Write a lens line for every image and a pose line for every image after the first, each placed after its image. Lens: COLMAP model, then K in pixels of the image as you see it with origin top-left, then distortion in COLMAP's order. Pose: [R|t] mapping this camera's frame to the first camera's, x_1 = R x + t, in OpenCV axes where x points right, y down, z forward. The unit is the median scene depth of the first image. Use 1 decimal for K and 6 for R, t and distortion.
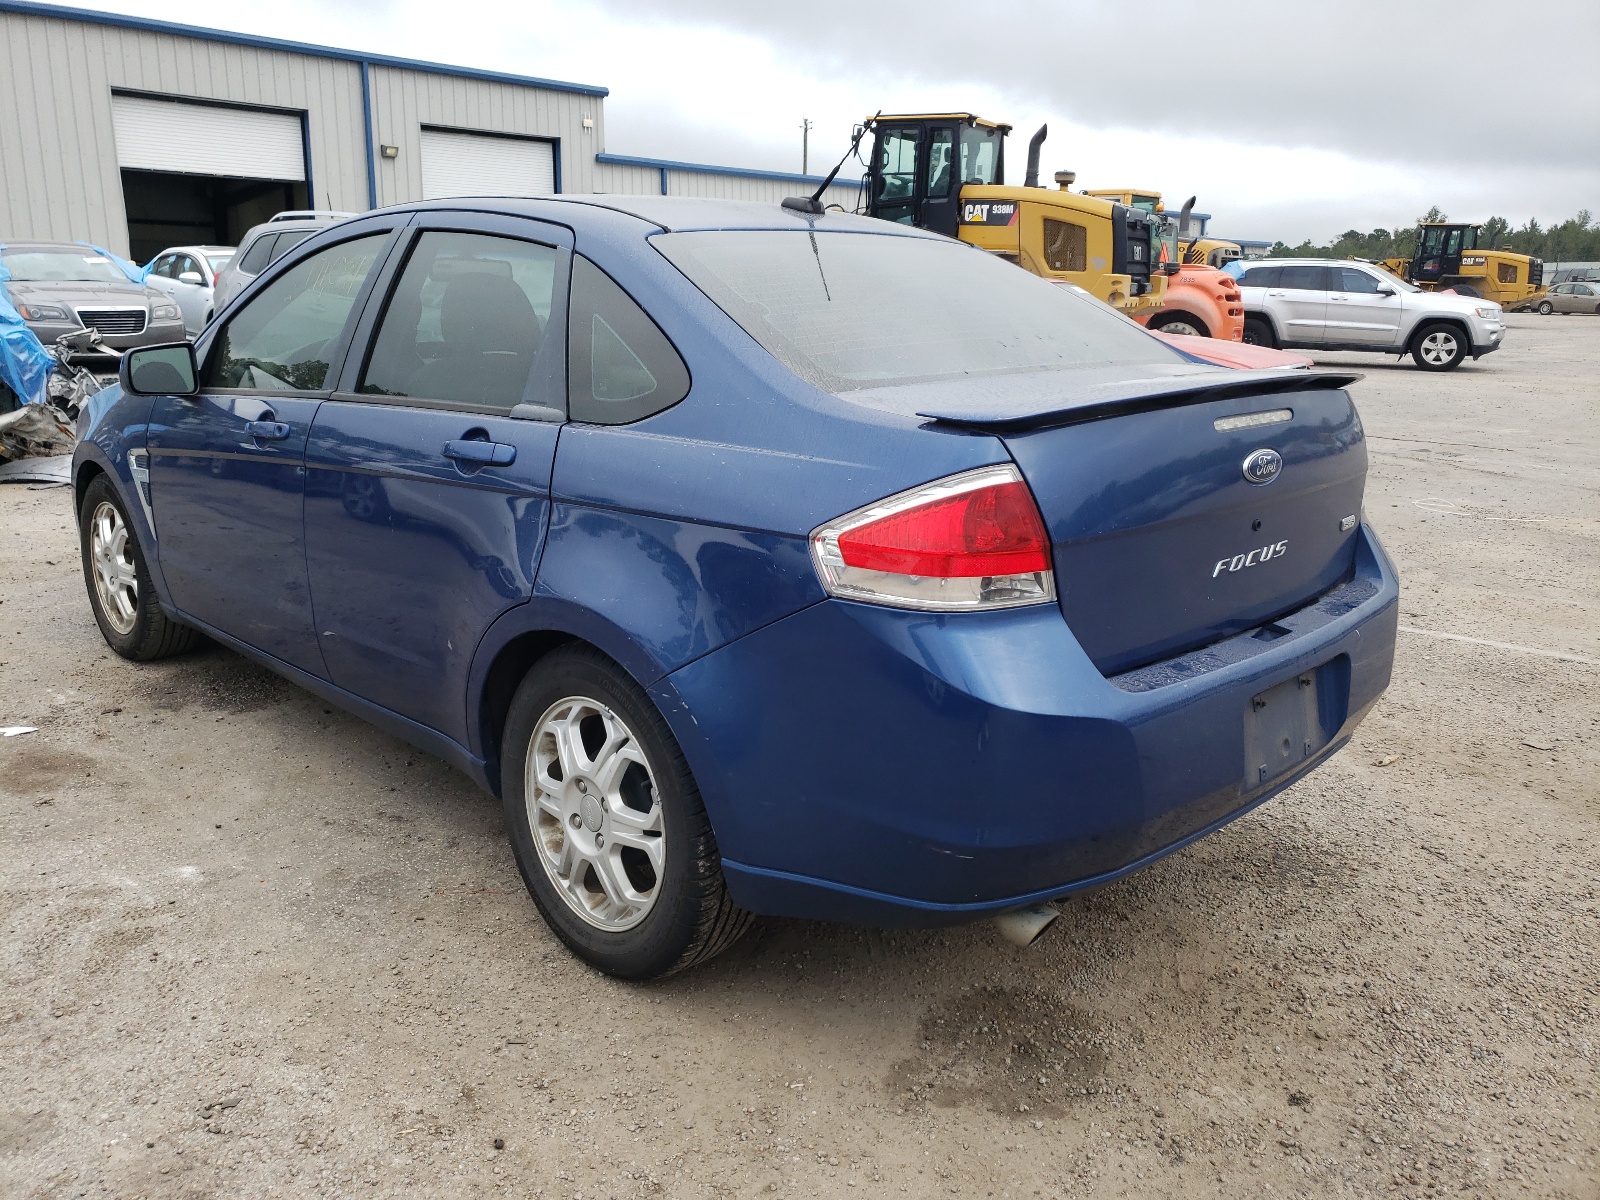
lens RADIAL K [[1229.8, 0, 792.6], [0, 1229.8, 595.4], [0, 0, 1]] dist [0.014980, 0.005856]
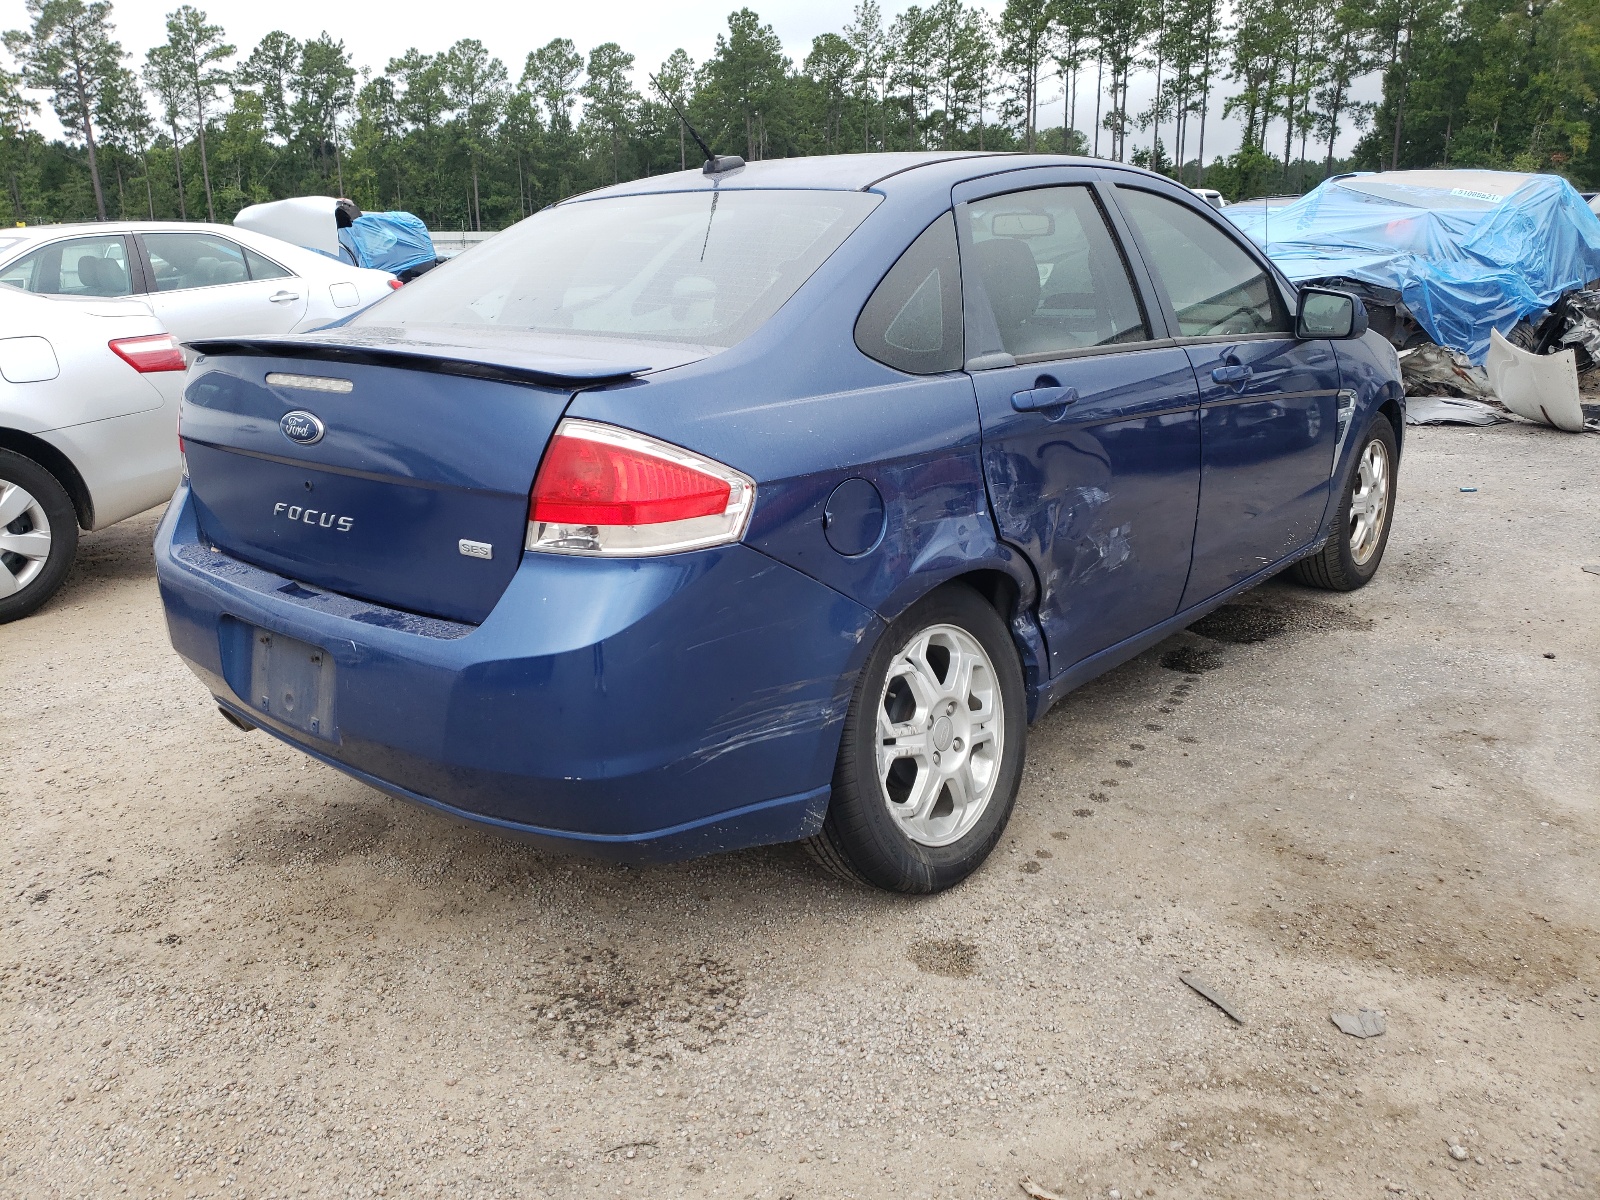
lens RADIAL K [[1229.8, 0, 792.3], [0, 1229.8, 601.5], [0, 0, 1]] dist [0.014980, 0.005856]
pose [[0.079899, 0.263083, -0.961459, 1.349442], [-0.212288, 0.946906, 0.241459, -0.284060], [0.973935, 0.184814, 0.131506, 1.210667]]
